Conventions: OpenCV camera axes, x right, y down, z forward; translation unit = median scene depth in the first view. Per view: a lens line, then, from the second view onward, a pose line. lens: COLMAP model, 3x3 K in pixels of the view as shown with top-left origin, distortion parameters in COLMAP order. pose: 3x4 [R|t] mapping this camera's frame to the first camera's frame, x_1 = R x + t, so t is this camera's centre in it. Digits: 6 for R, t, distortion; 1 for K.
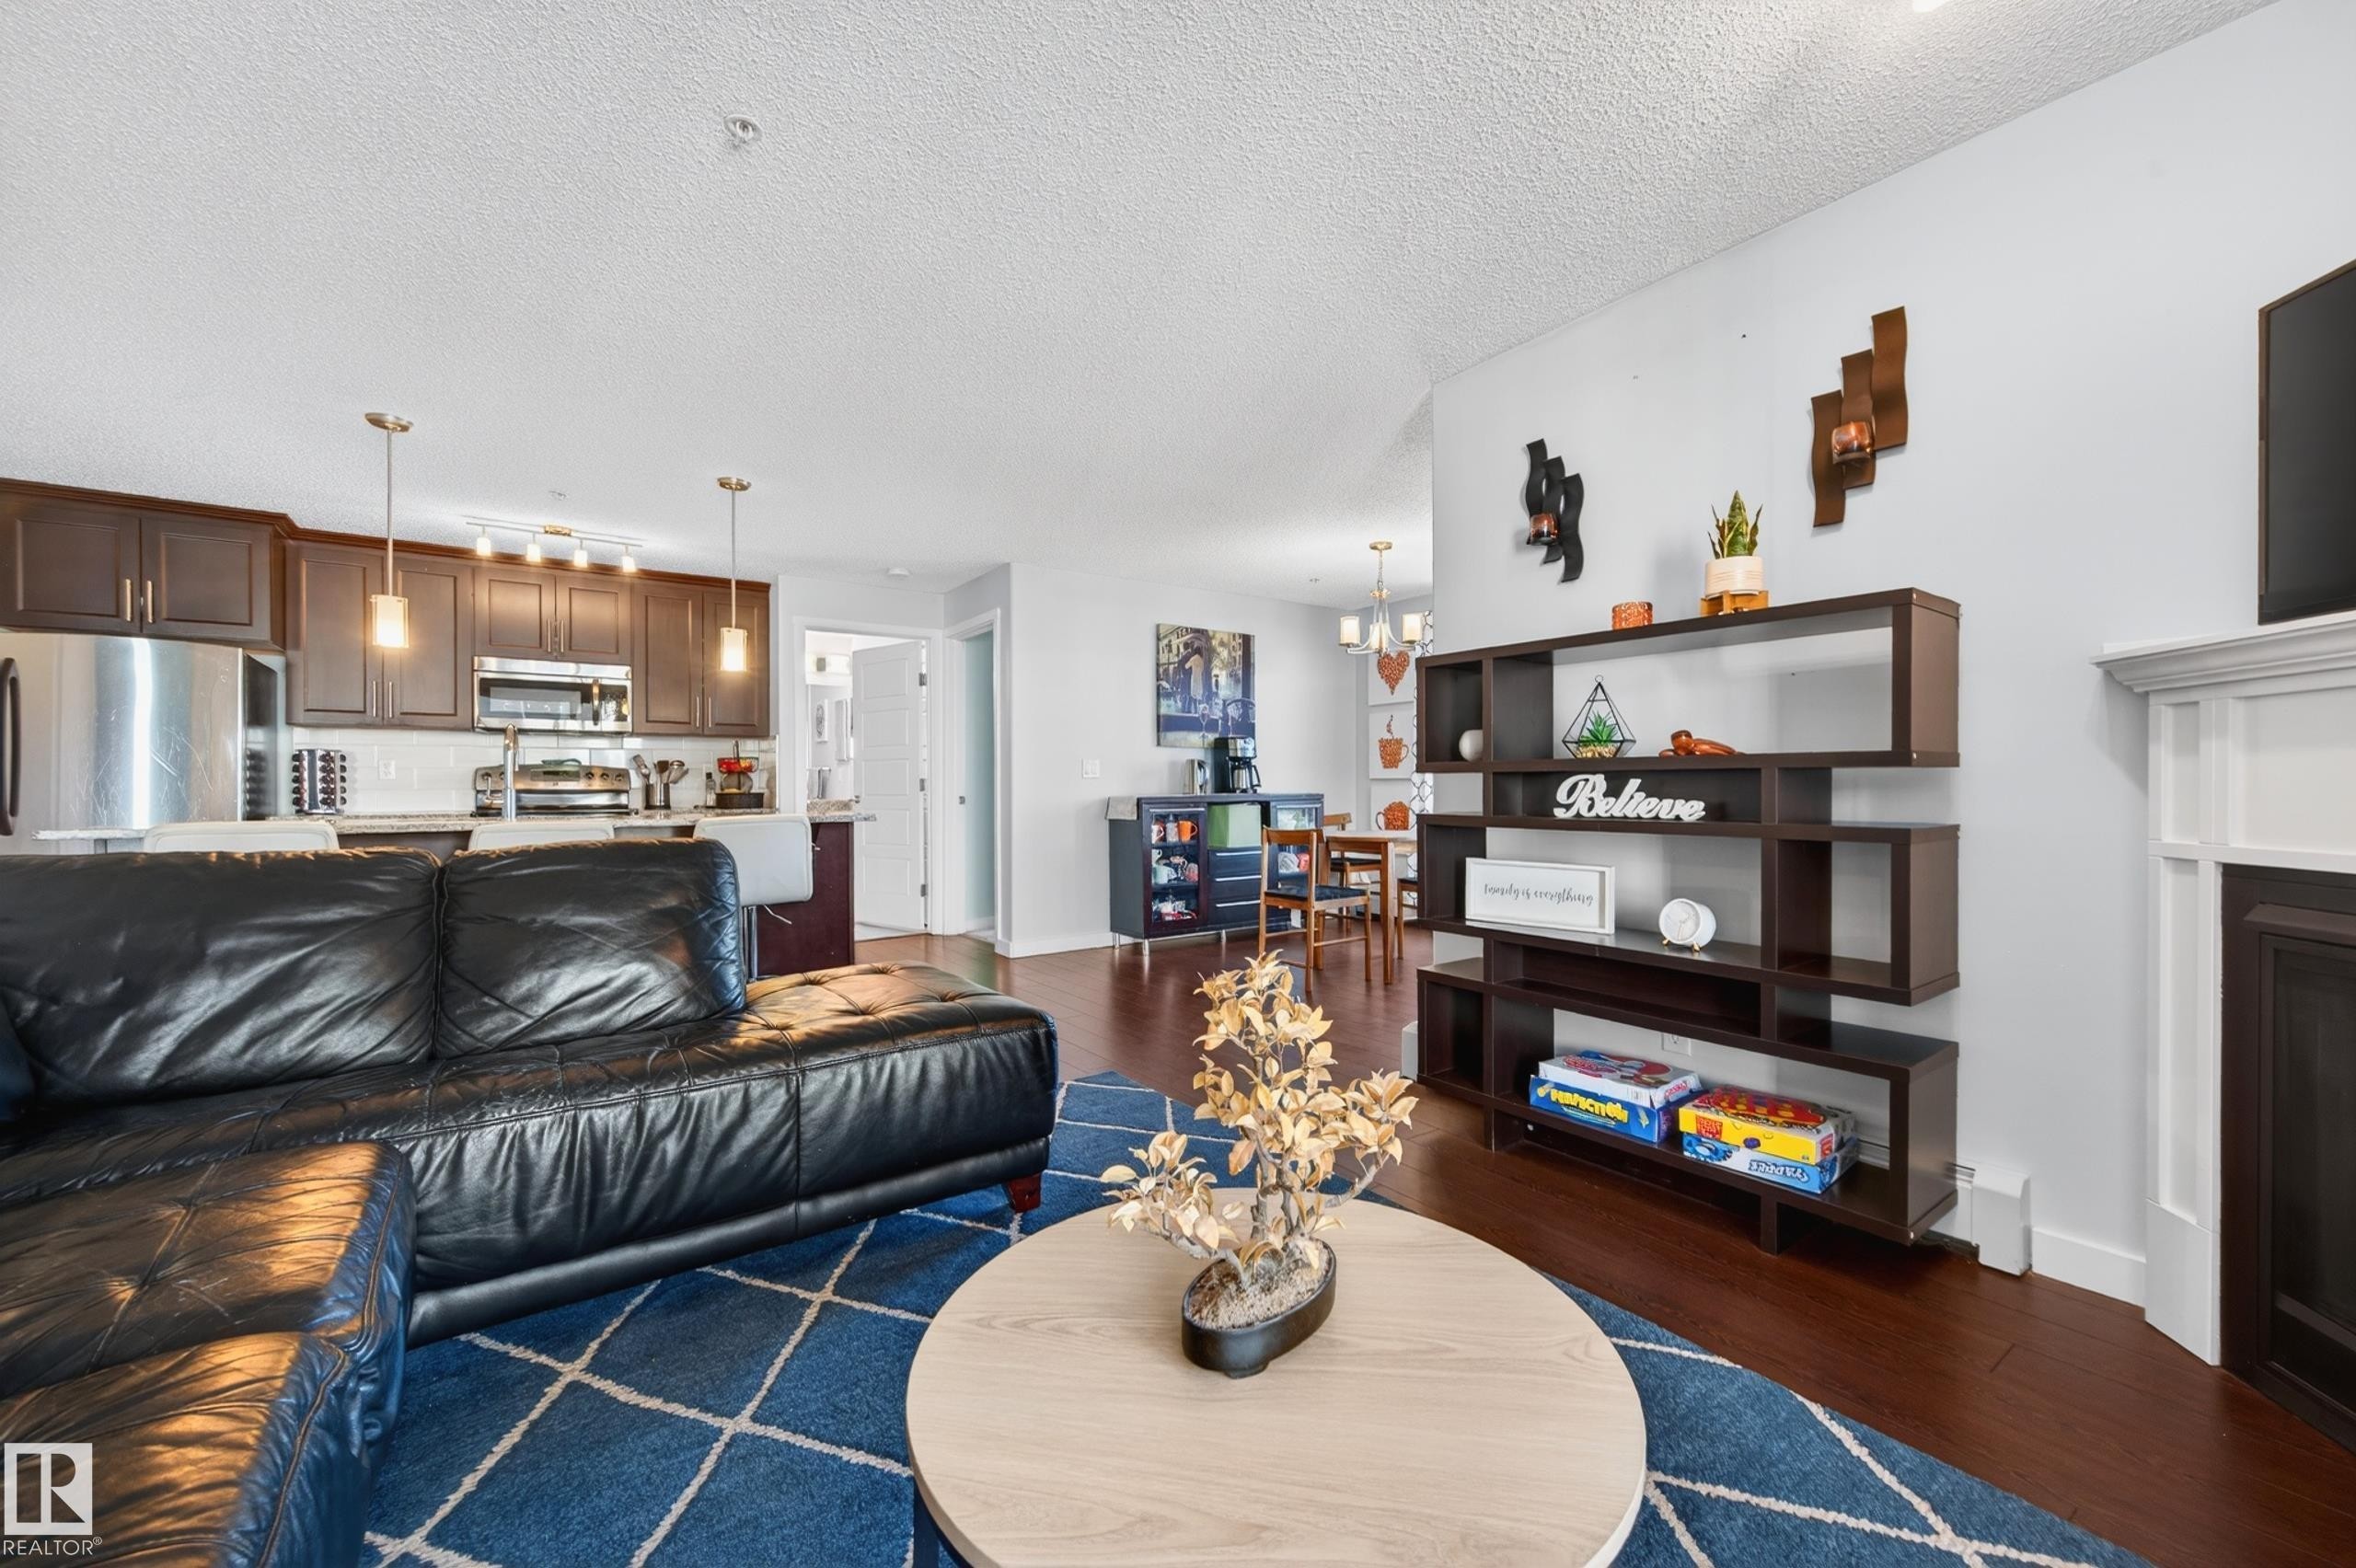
lens RADIAL K [[915.7, 0, 1184.5], [0, 915.7, 786.3], [0, 0, 1]] dist [0.004734, -0.002202]
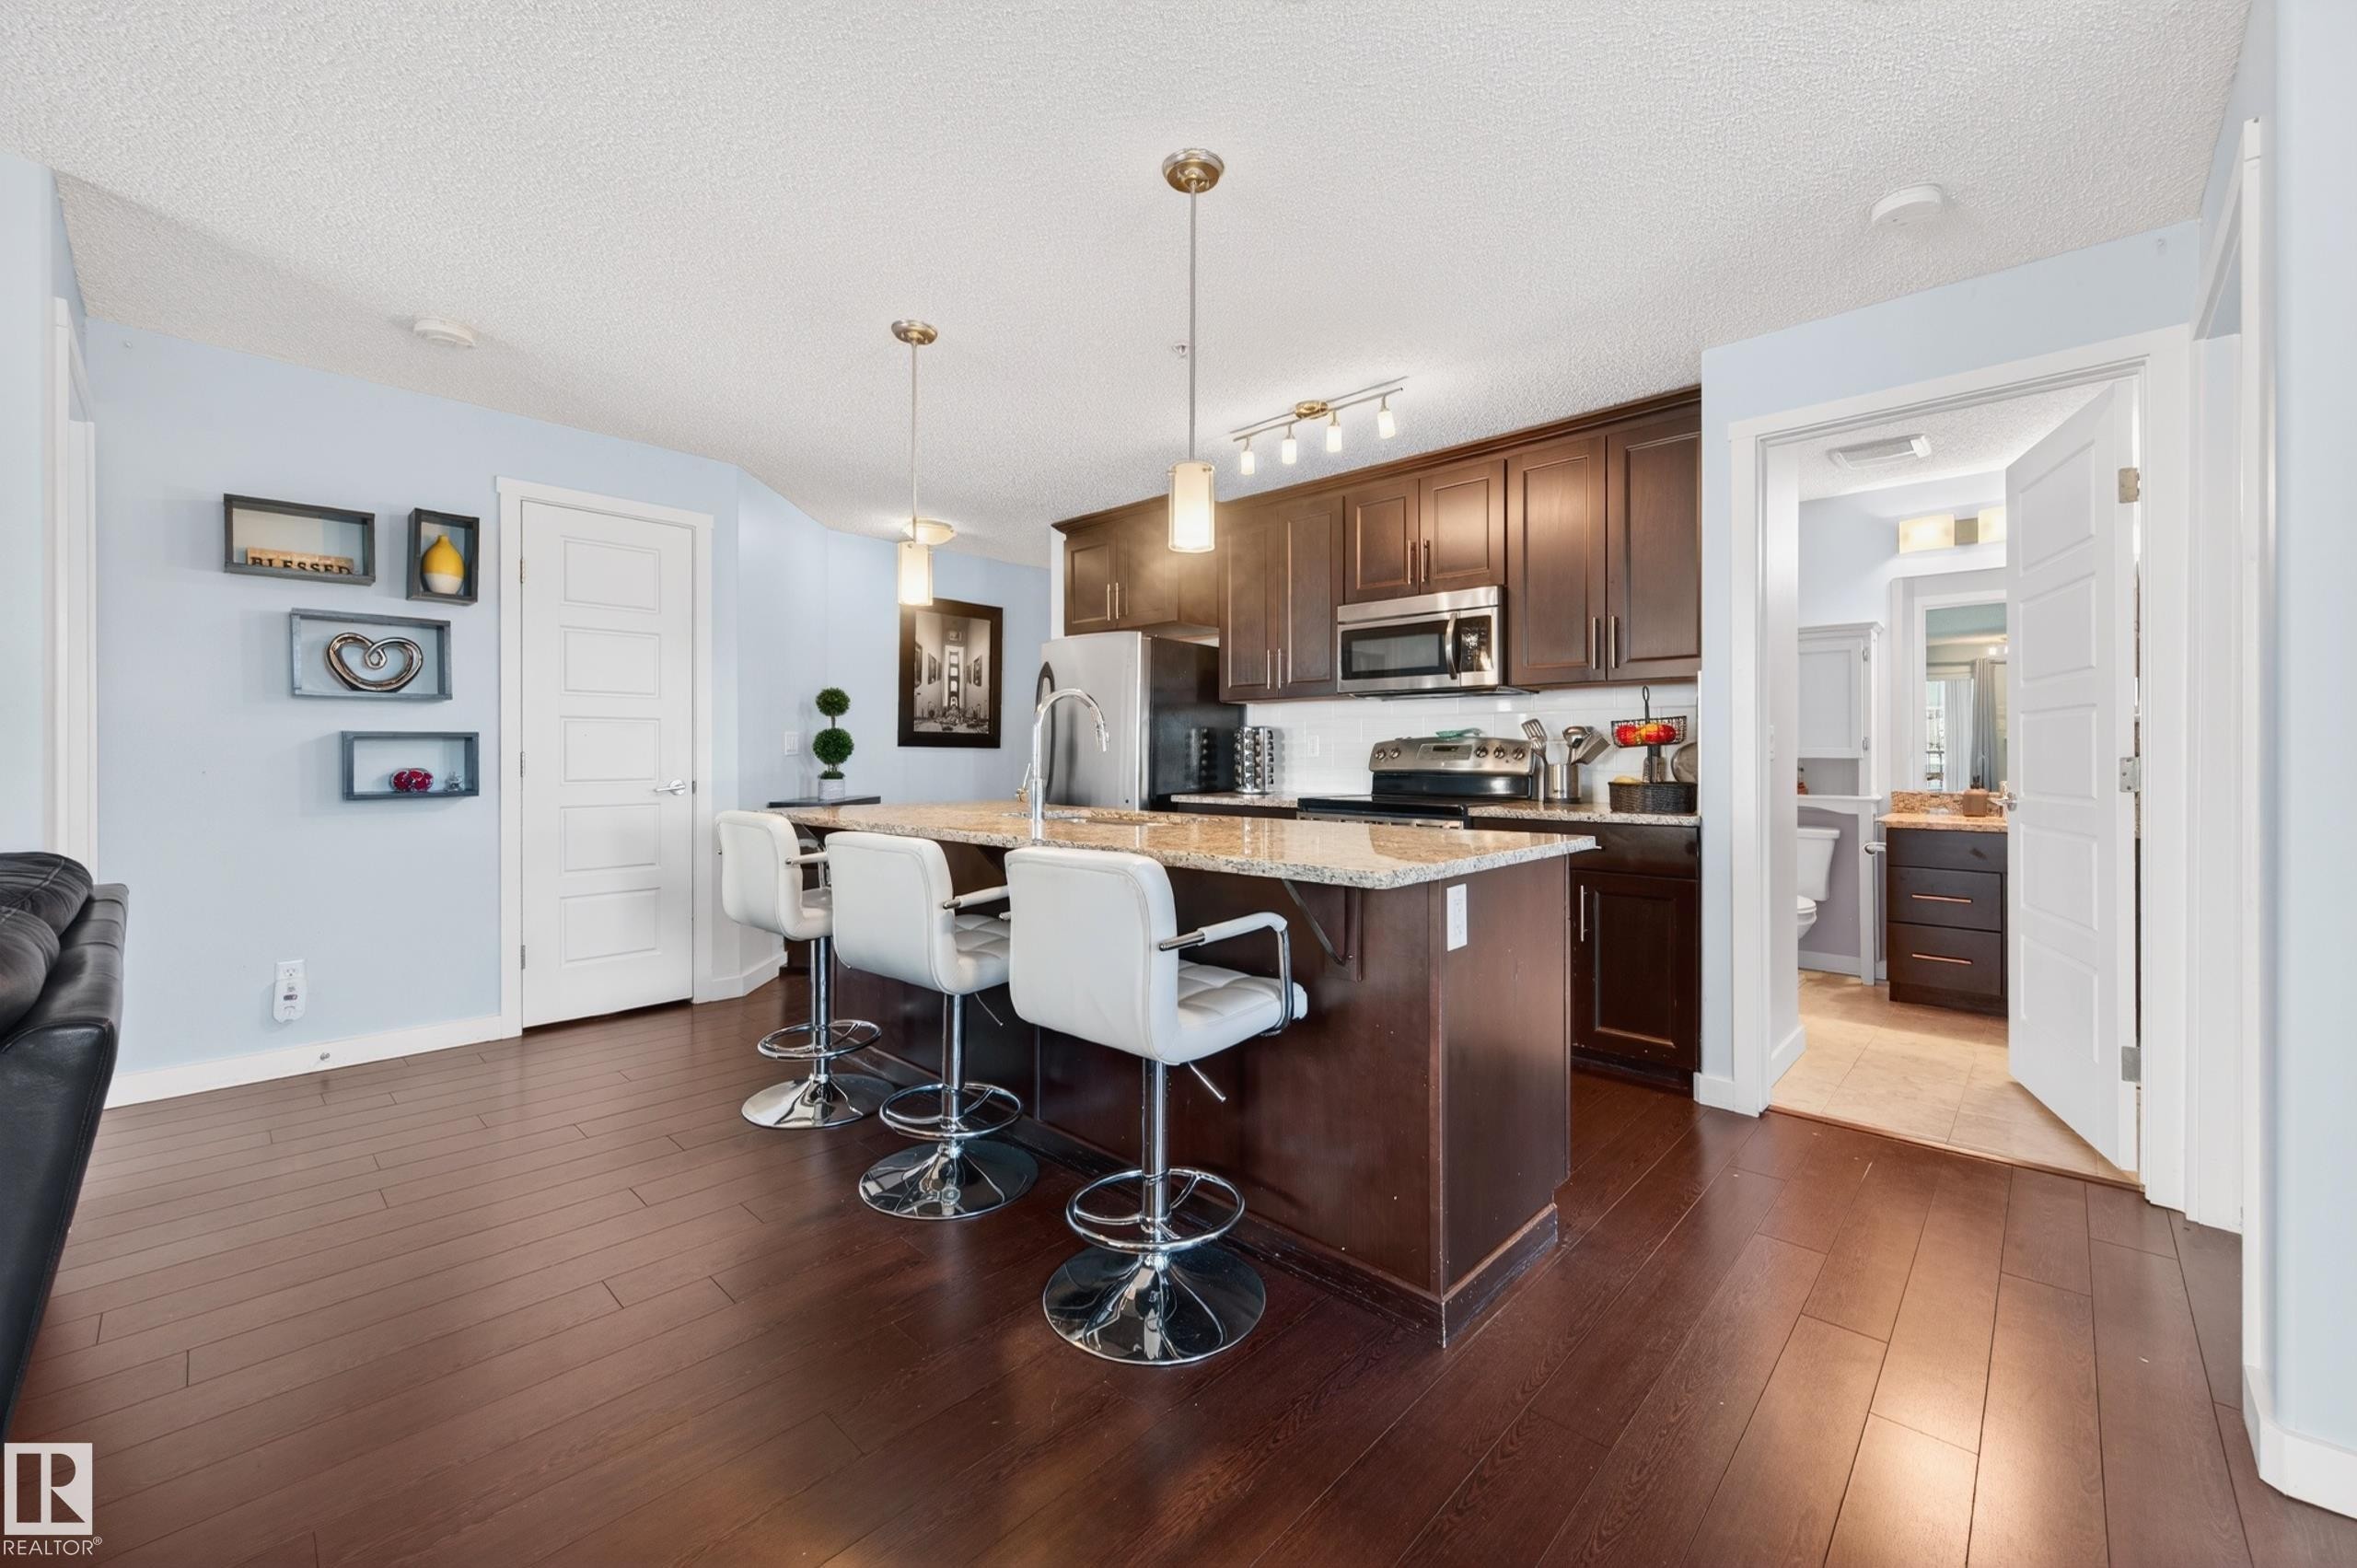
lens RADIAL K [[916.2, 0, 1180.1], [0, 916.2, 752.5], [0, 0, 1]] dist [0.004734, -0.002202]
pose [[0.197263, 0.000294, -0.980351, -0.011490], [-0.006535, 0.999978, -0.001015, -0.022197], [0.980329, 0.006607, 0.197260, 1.585748]]
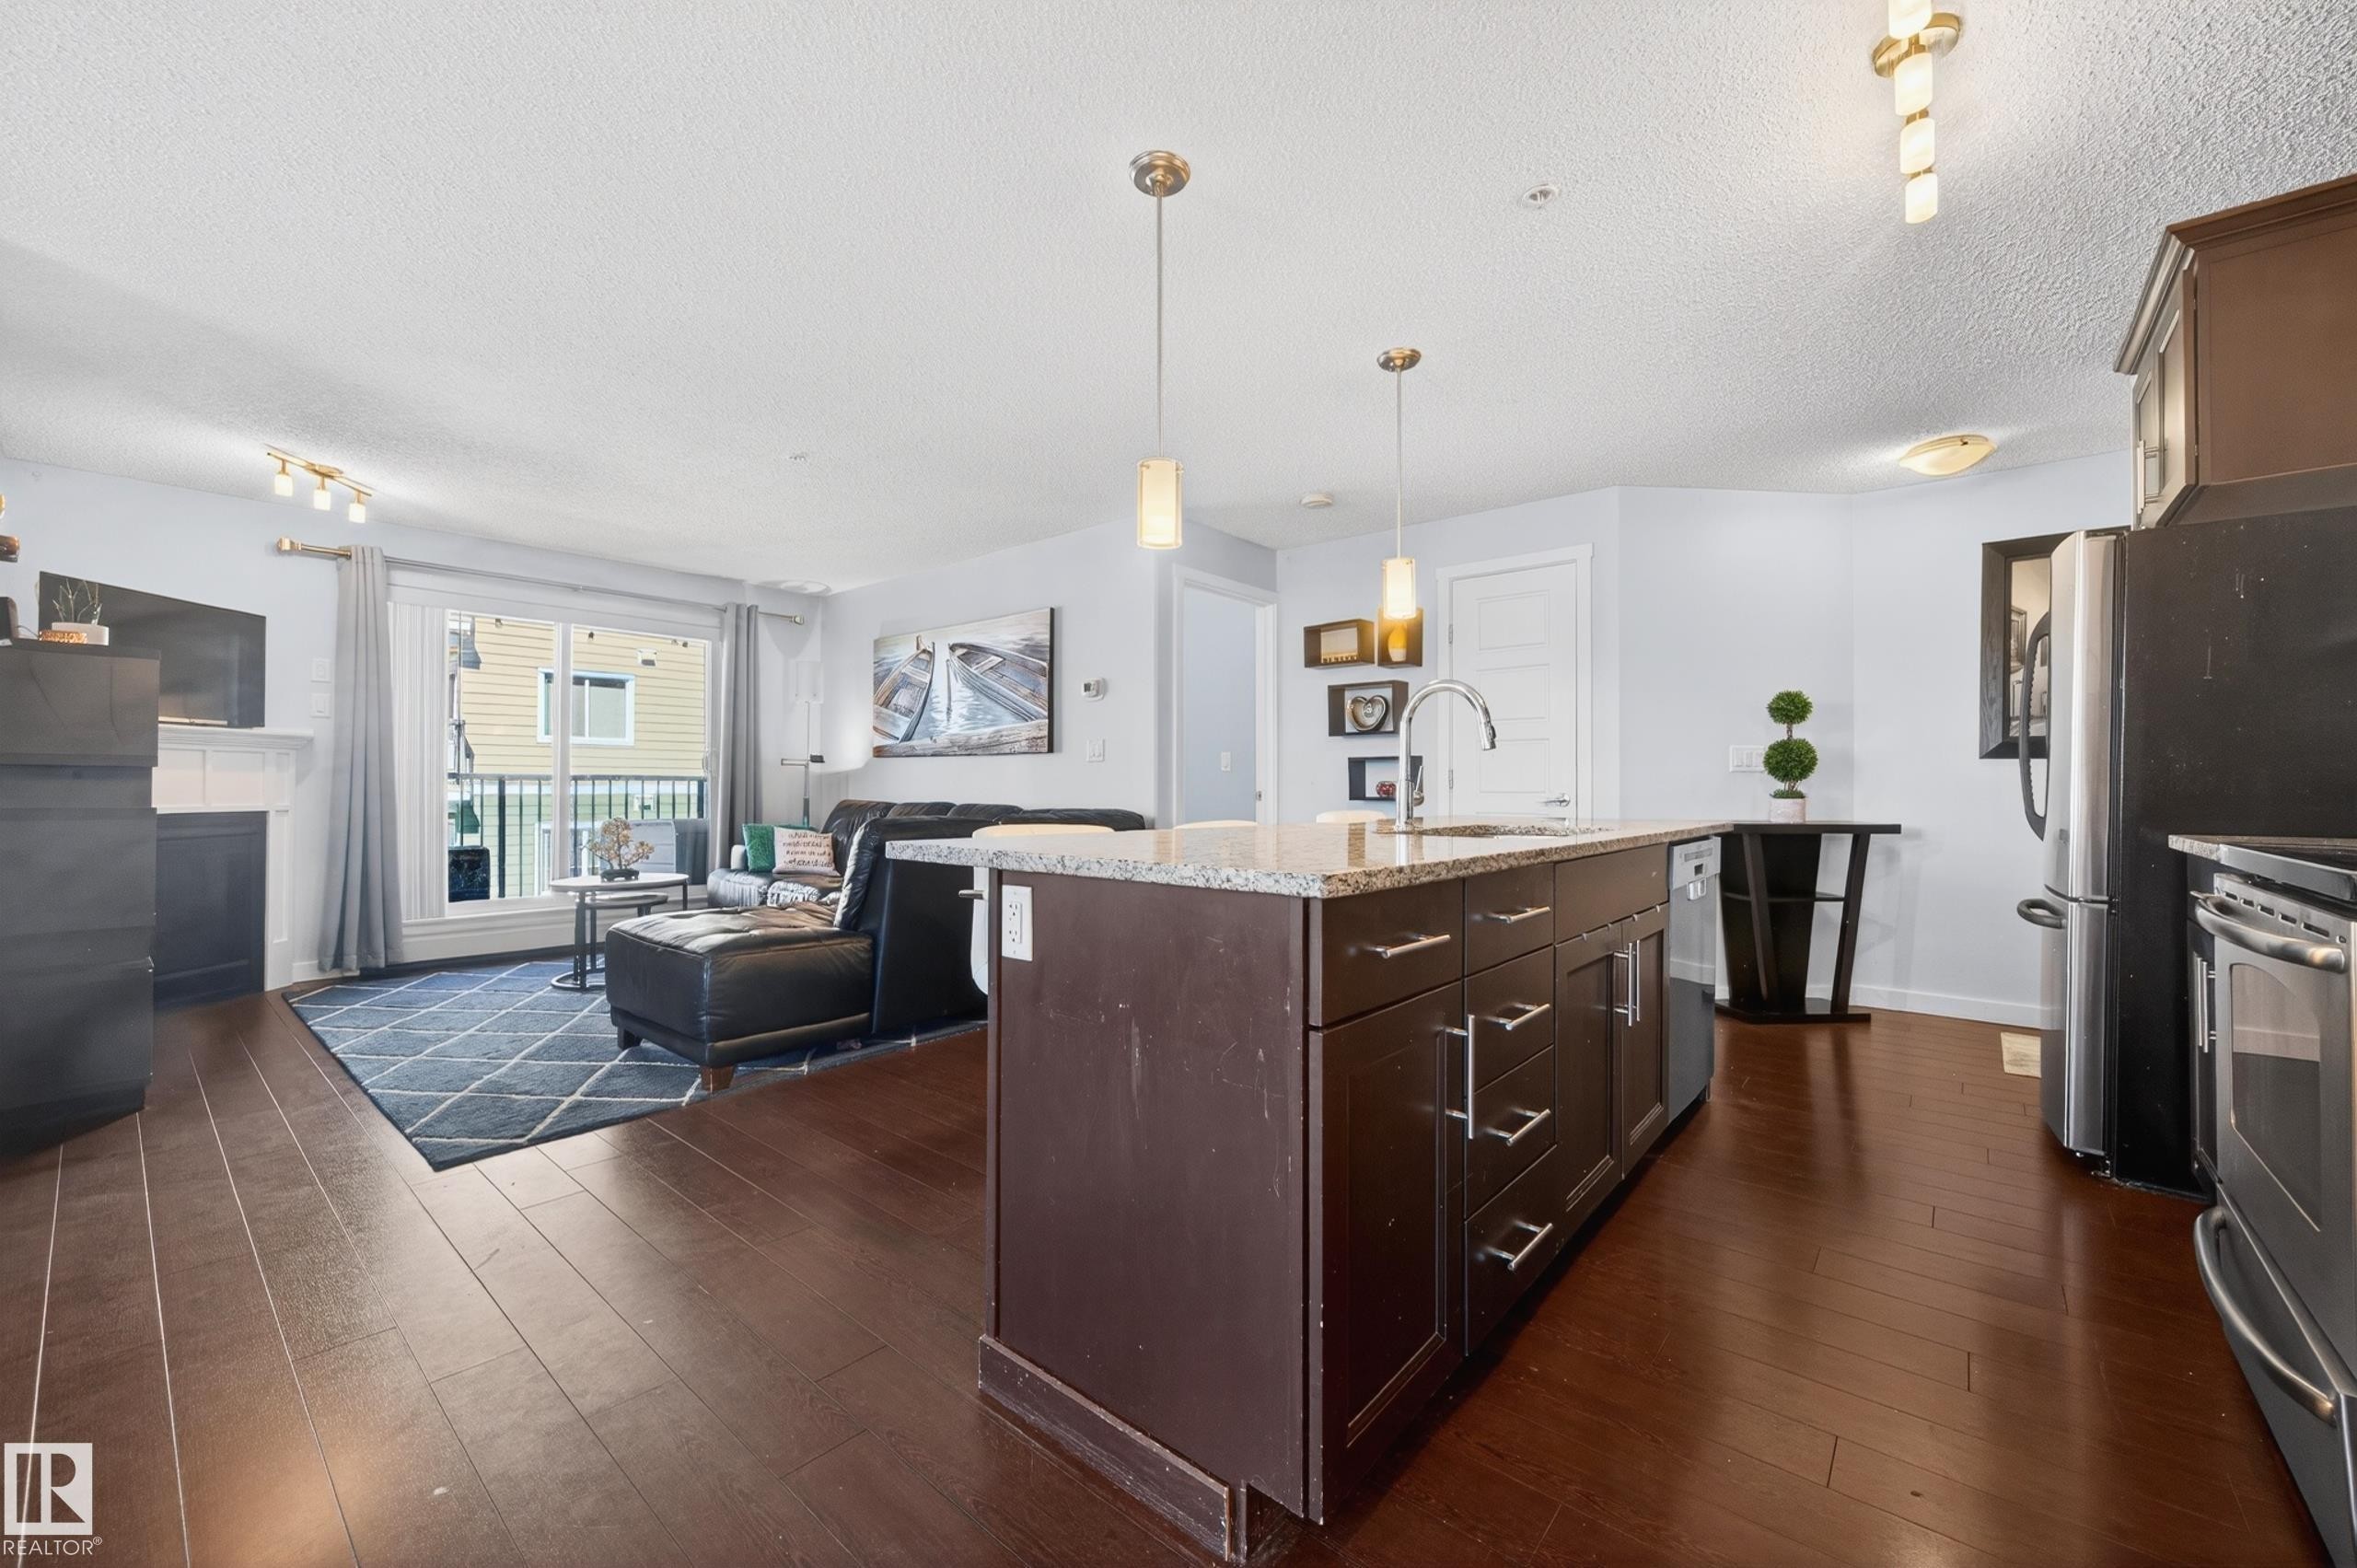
lens RADIAL K [[916.2, 0, 1182.5], [0, 916.2, 776.5], [0, 0, 1]] dist [0.004734, -0.002202]
pose [[-0.967292, -0.002051, -0.253657, -0.656292], [-0.001086, 0.999992, -0.003942, 0.006008], [0.253663, -0.003538, -0.967286, 2.644881]]
